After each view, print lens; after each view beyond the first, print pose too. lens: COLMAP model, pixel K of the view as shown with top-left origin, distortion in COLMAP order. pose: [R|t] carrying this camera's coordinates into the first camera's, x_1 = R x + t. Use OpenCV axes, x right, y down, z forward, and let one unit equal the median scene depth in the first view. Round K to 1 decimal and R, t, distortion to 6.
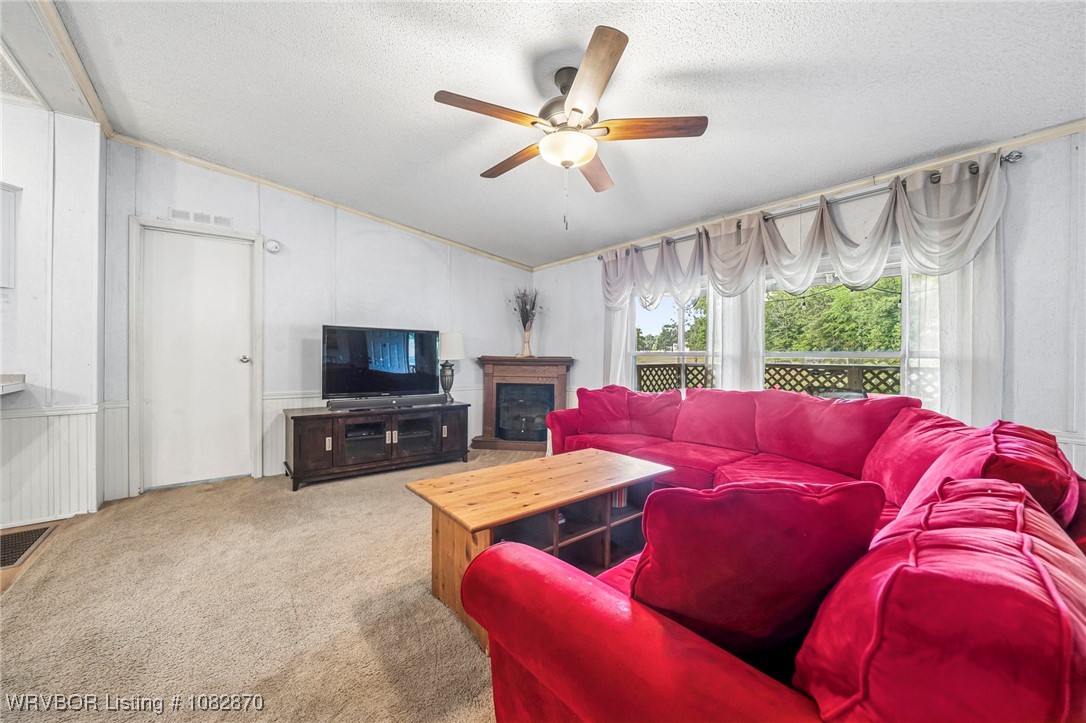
lens RADIAL K [[408.0, 0, 525.1], [0, 408.0, 359.5], [0, 0, 1]] dist [-0.006068, 0.000462]
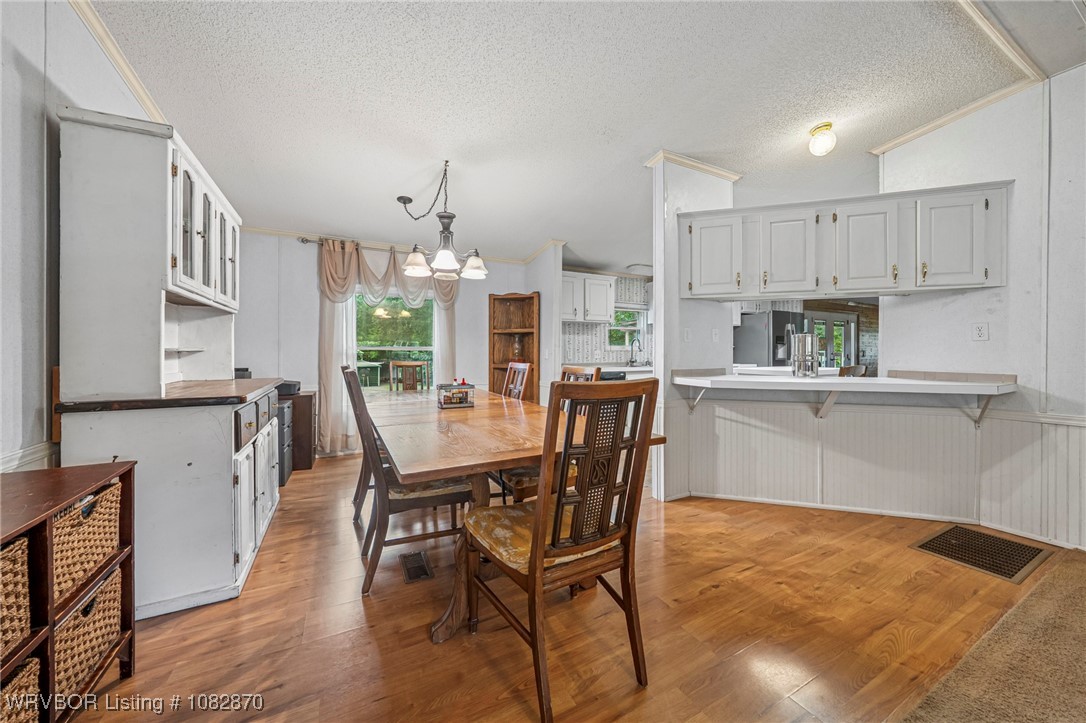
lens RADIAL K [[378.4, 0, 551.6], [0, 378.4, 353.3], [0, 0, 1]] dist [-0.004847, -0.000116]
pose [[-0.177250, -0.004608, -0.984155, -0.137651], [-0.008746, 0.999957, -0.003107, -0.001302], [0.984127, 0.008056, -0.177282, 0.065473]]
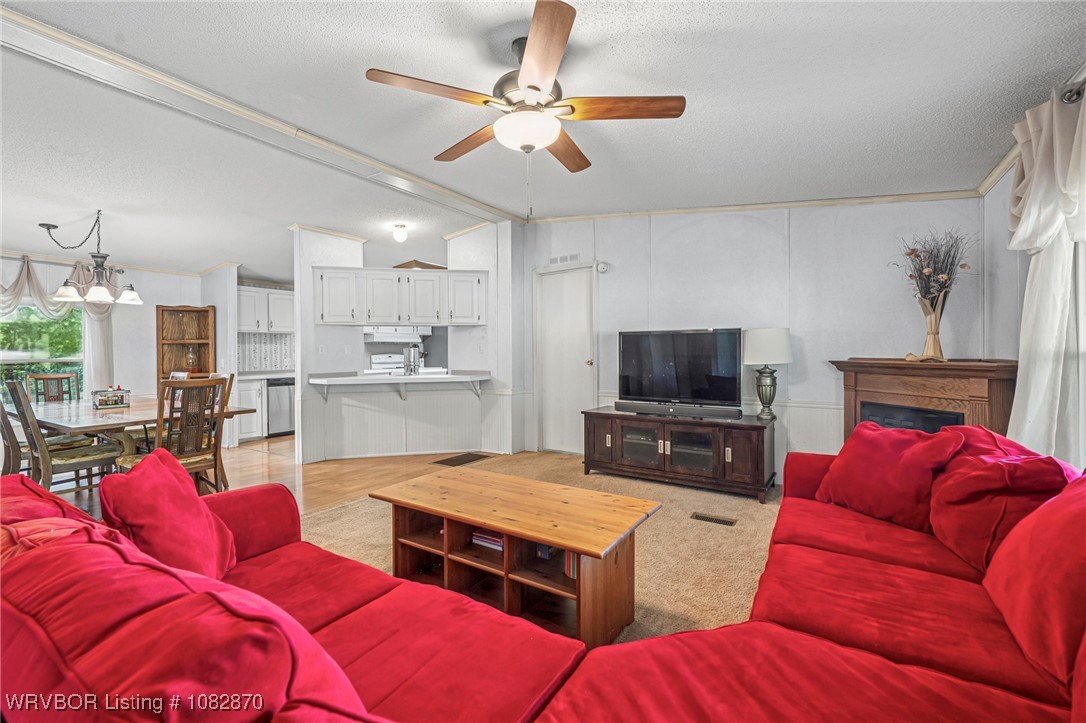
lens RADIAL K [[447.4, 0, 530.1], [0, 447.4, 355.6], [0, 0, 1]] dist [0.000366, -0.000756]
pose [[0.308941, -0.005733, -0.951064, 0.596932], [0.005995, 0.999974, -0.004081, -0.018417], [0.951062, -0.004440, 0.308967, 0.421633]]
